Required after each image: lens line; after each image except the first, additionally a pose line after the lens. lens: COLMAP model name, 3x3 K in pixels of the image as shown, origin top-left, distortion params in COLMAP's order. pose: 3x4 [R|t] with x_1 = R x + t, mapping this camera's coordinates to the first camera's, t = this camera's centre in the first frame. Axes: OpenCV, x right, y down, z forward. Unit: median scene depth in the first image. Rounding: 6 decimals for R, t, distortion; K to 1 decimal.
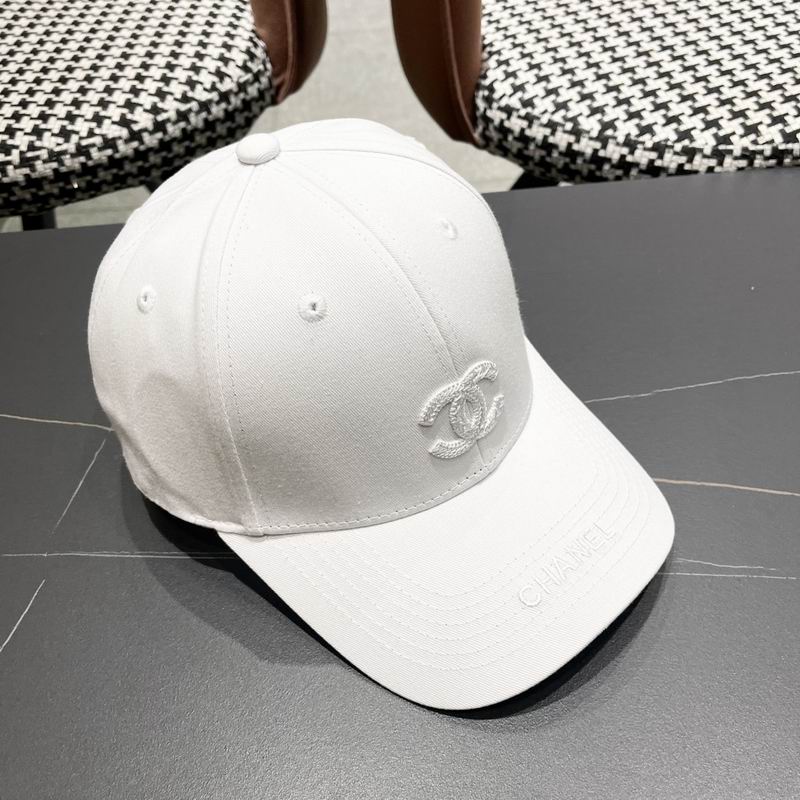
lens RADIAL K [[836.9, 0, 412.6], [0, 836.9, 406.1], [0, 0, 1]] dist [0.019991, 0.000000]
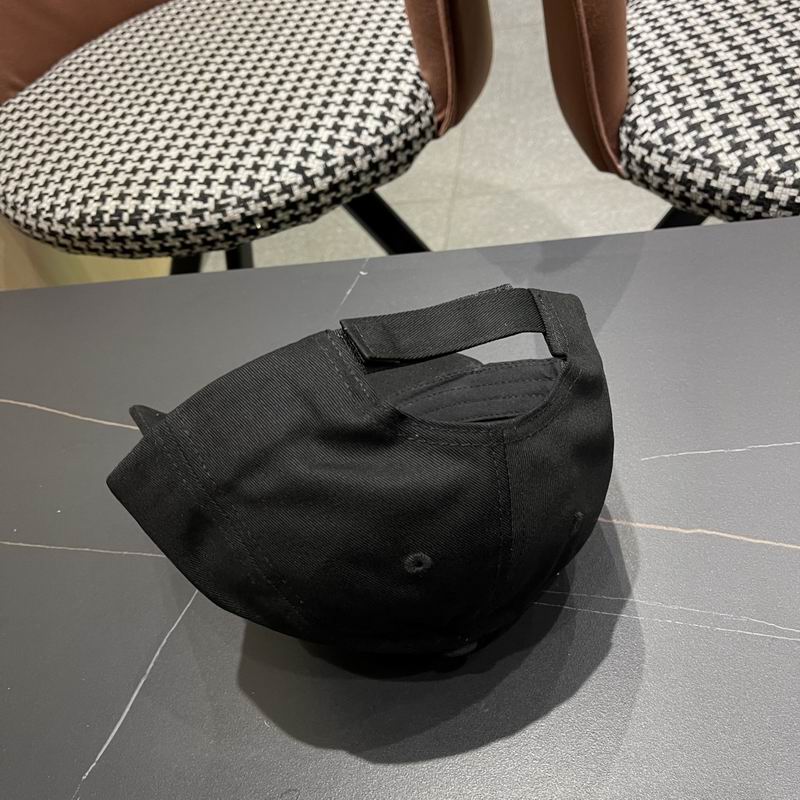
lens RADIAL K [[836.9, 0, 409.6], [0, 836.9, 406.0], [0, 0, 1]] dist [0.019991, 0.000000]
pose [[0.968857, 0.039661, -0.244426, 0.093375], [-0.030448, 0.998680, 0.041358, -0.069105], [0.245743, -0.032627, 0.968786, -0.076619]]
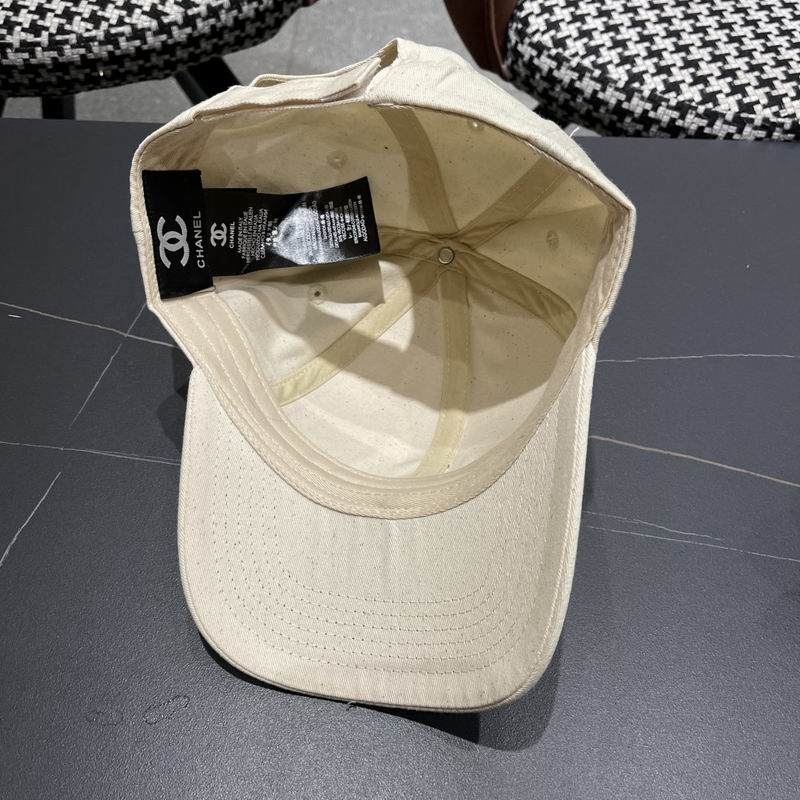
lens RADIAL K [[836.9, 0, 402.3], [0, 836.9, 404.7], [0, 0, 1]] dist [0.019991, 0.000000]
pose [[0.993308, 0.115010, 0.010607, -0.009475], [-0.115420, 0.985062, 0.127792, -0.043051], [0.004249, -0.128161, 0.991744, -0.045303]]
